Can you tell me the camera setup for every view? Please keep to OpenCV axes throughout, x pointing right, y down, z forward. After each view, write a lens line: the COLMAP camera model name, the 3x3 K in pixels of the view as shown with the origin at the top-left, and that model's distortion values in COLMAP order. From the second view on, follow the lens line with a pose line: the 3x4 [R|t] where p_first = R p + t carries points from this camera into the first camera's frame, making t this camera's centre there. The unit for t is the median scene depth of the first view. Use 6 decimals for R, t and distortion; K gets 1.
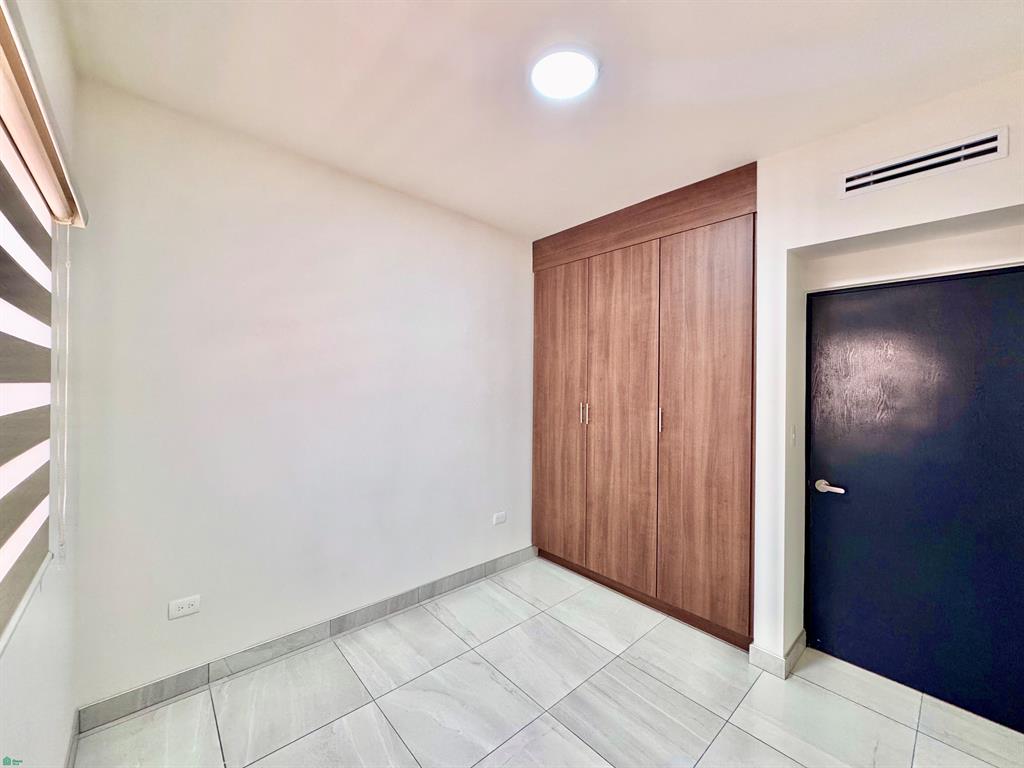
lens RADIAL K [[411.9, 0, 511.3], [0, 411.9, 383.4], [0, 0, 1]] dist [-0.000261, 0.000340]
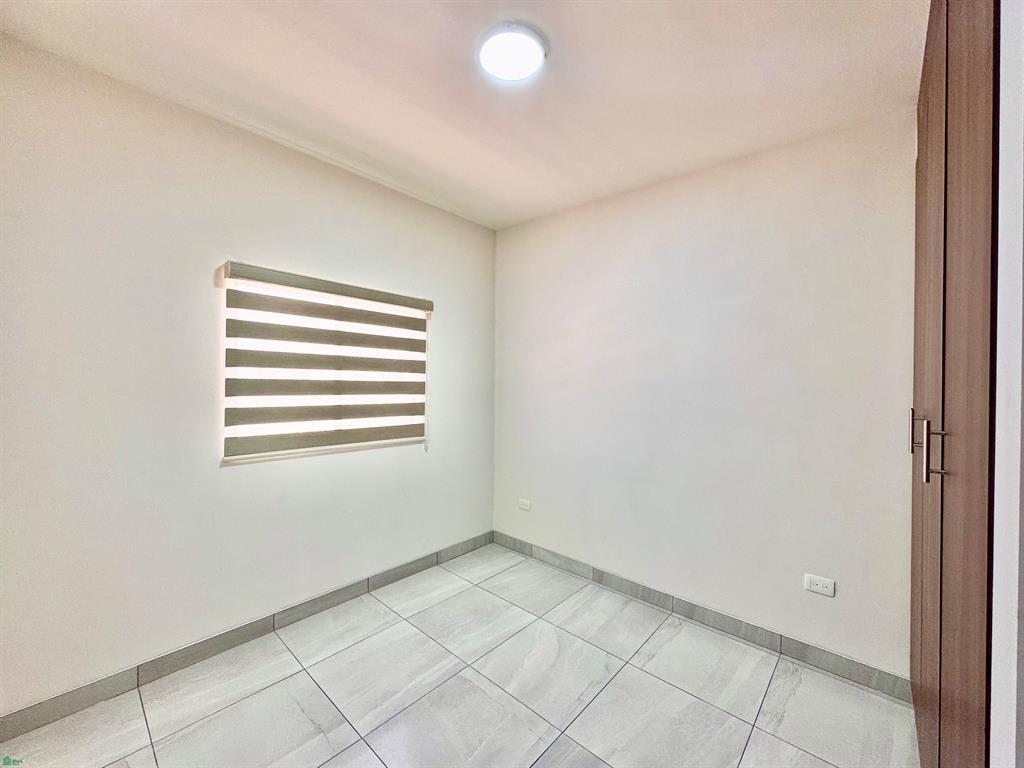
lens RADIAL K [[411.9, 0, 516.2], [0, 411.9, 382.7], [0, 0, 1]] dist [-0.000261, 0.000340]
pose [[0.111841, -0.003221, -0.993721, 0.804961], [-0.014751, 0.999879, -0.004902, 0.029412], [0.993617, 0.015207, 0.111780, 0.650999]]
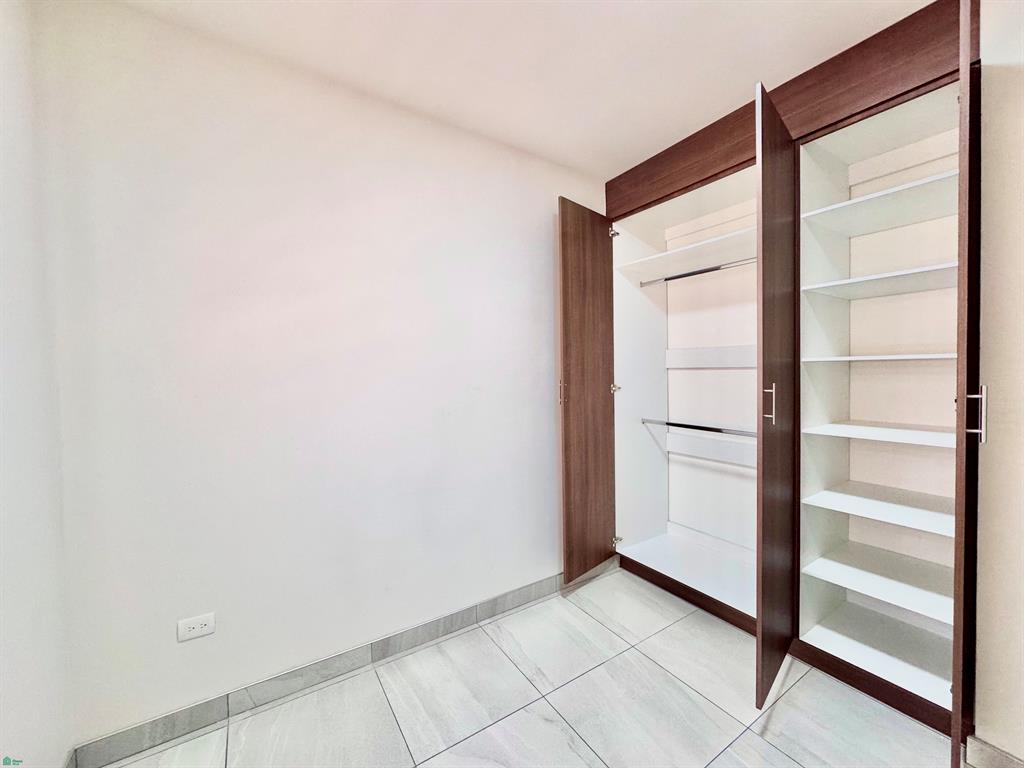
lens RADIAL K [[411.9, 0, 509.8], [0, 411.9, 383.4], [0, 0, 1]] dist [-0.000261, 0.000340]
pose [[0.986953, -0.022812, -0.159383, -0.020377], [0.026529, 0.999422, 0.021235, 0.042454], [0.158806, -0.025187, 0.986988, 0.248428]]
